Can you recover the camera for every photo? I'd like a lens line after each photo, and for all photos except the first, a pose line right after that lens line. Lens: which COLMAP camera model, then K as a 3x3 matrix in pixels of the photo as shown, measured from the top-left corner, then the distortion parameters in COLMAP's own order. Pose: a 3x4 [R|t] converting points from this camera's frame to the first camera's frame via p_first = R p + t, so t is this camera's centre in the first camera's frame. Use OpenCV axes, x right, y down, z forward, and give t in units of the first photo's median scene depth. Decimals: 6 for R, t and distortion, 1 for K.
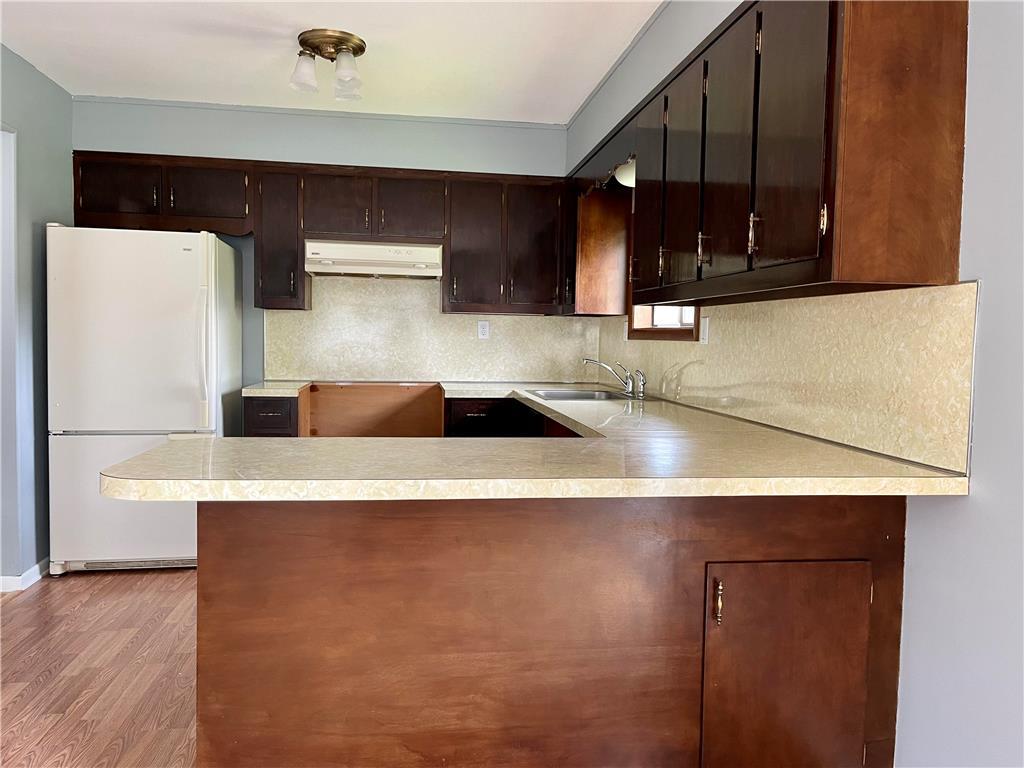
lens RADIAL K [[773.6, 0, 525.0], [0, 773.6, 374.6], [0, 0, 1]] dist [0.025305, -0.003598]
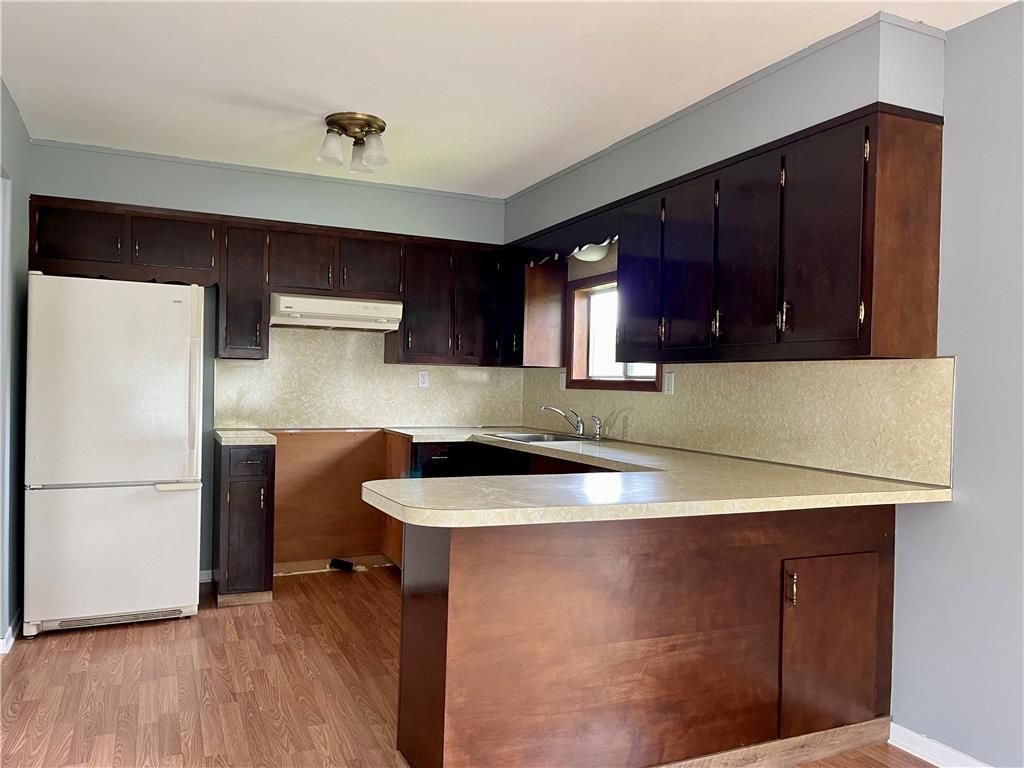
lens RADIAL K [[771.1, 0, 512.0], [0, 771.1, 384.0], [0, 0, 1]] dist [0.029322, -0.006141]
pose [[0.961688, 0.001301, 0.274142, -0.296551], [0.010270, 0.999116, -0.040769, -0.007288], [-0.273952, 0.042022, 0.960825, -0.092709]]
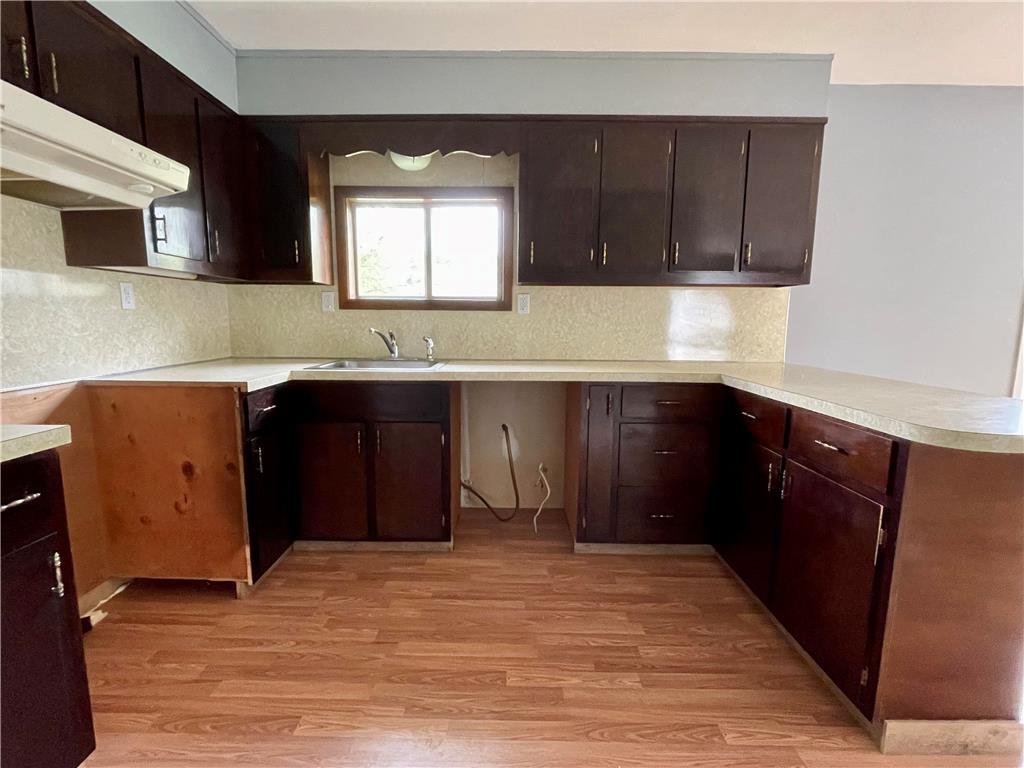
lens RADIAL K [[487.7, 0, 504.3], [0, 487.7, 387.8], [0, 0, 1]] dist [0.000643, -0.000261]
pose [[0.161390, -0.158173, 0.974133, -0.561996], [0.044548, 0.987234, 0.152920, -0.036371], [-0.985885, 0.018716, 0.166376, 0.768933]]
